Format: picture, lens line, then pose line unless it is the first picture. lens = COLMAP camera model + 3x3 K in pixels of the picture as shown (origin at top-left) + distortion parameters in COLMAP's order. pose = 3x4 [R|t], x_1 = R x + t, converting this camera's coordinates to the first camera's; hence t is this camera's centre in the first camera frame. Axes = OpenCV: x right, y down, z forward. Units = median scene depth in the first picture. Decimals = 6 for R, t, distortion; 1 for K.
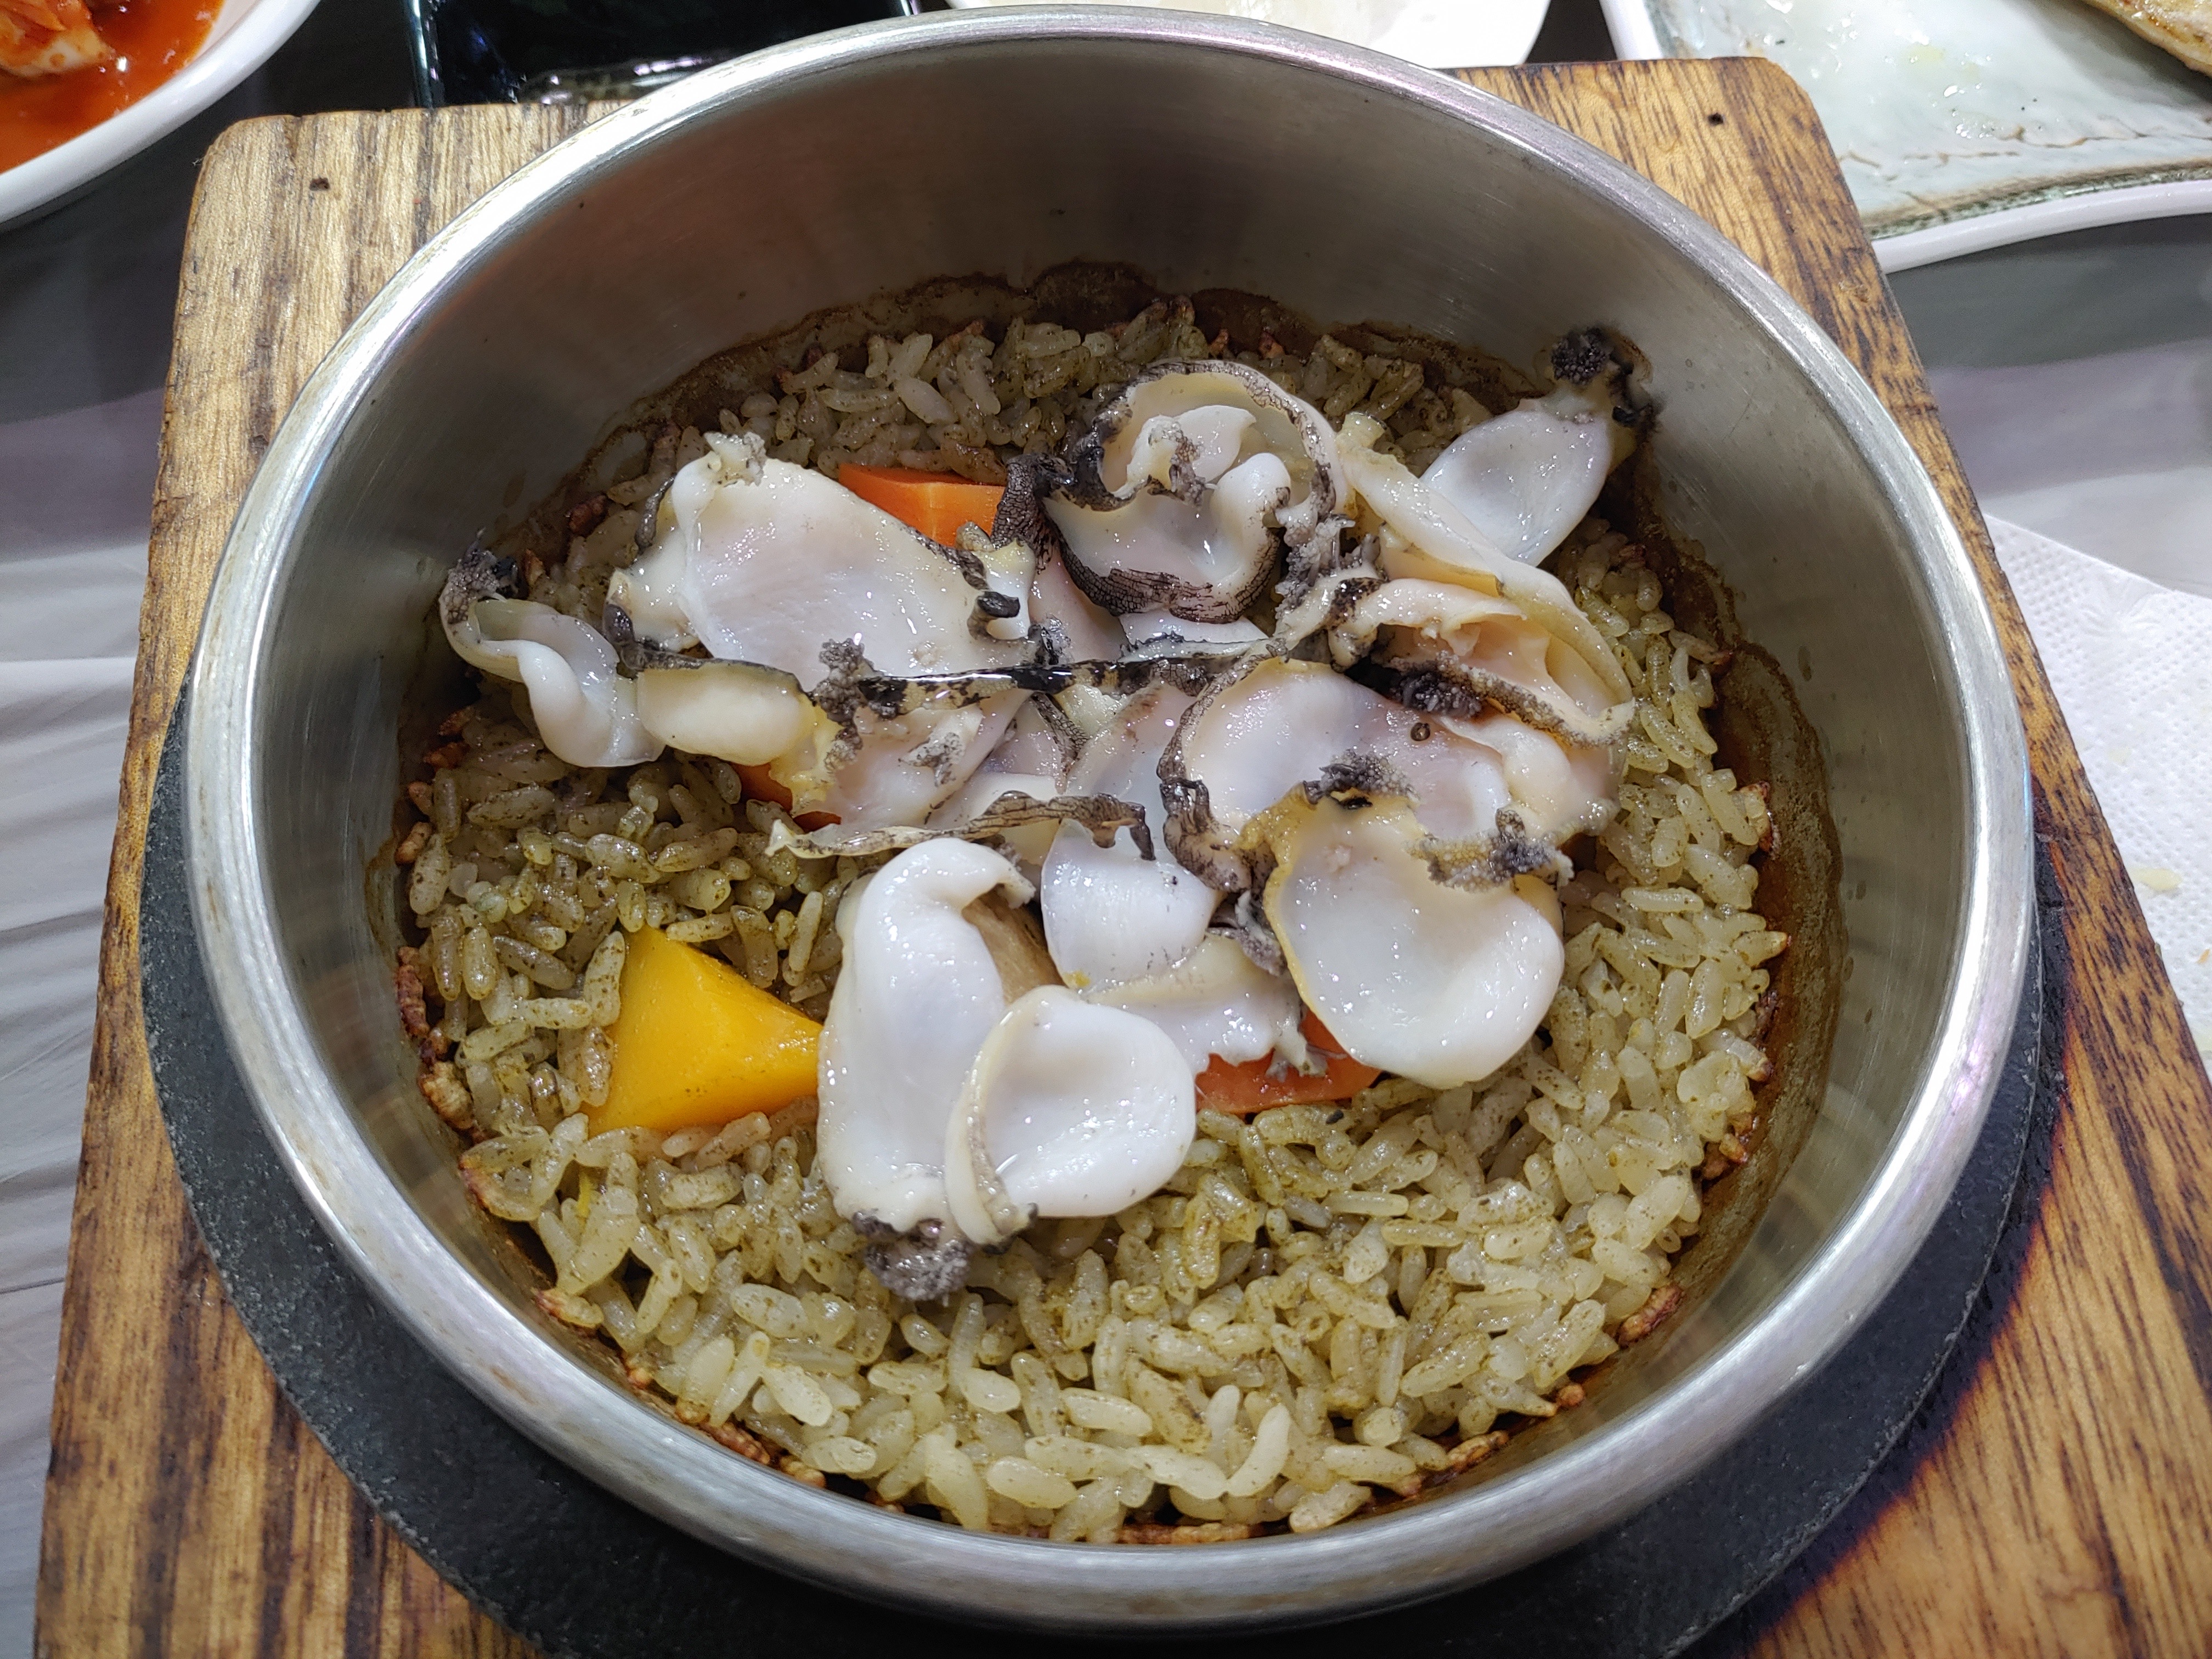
lens RADIAL K [[1727.3, 0, 1106.0], [0, 1727.3, 829.5], [0, 0, 1]] dist [-0.013556, 0.001726]
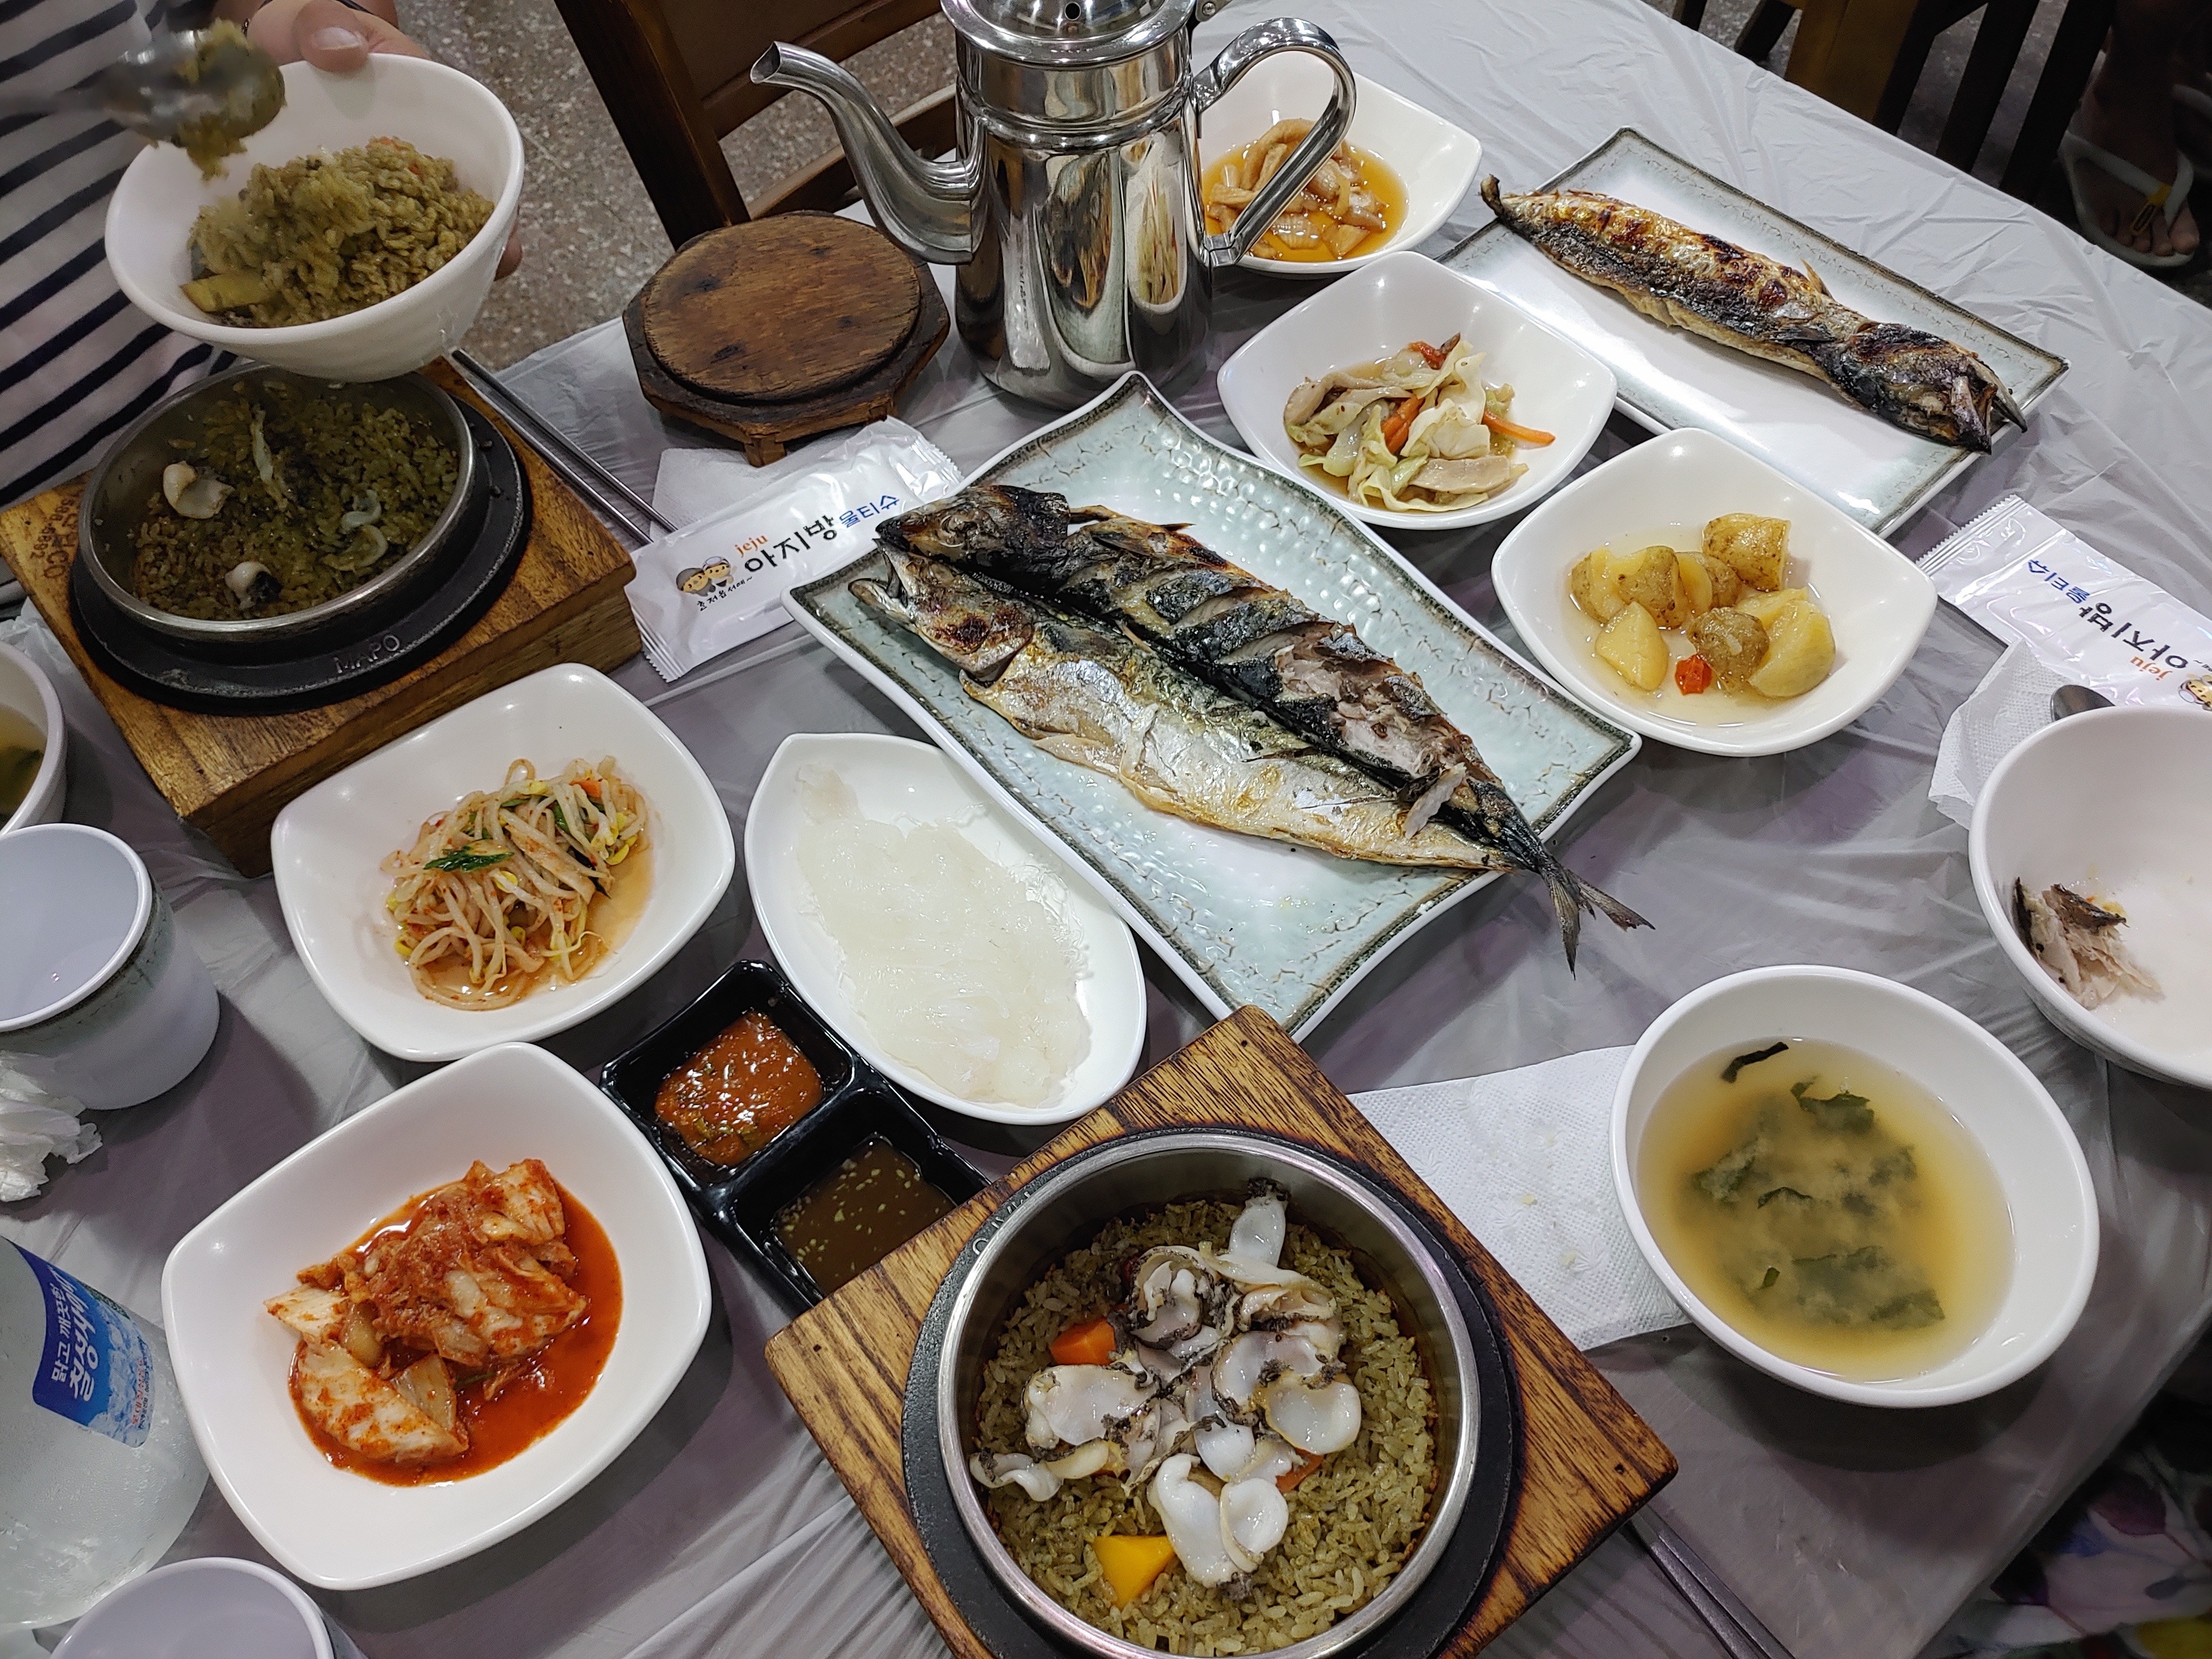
lens RADIAL K [[1727.3, 0, 1106.0], [0, 1727.3, 829.5], [0, 0, 1]] dist [-0.013556, 0.001726]
pose [[0.865056, -0.447765, 0.226241, -0.375751], [0.478180, 0.872331, -0.101897, -0.699307], [-0.151732, 0.196330, 0.968727, -2.127471]]
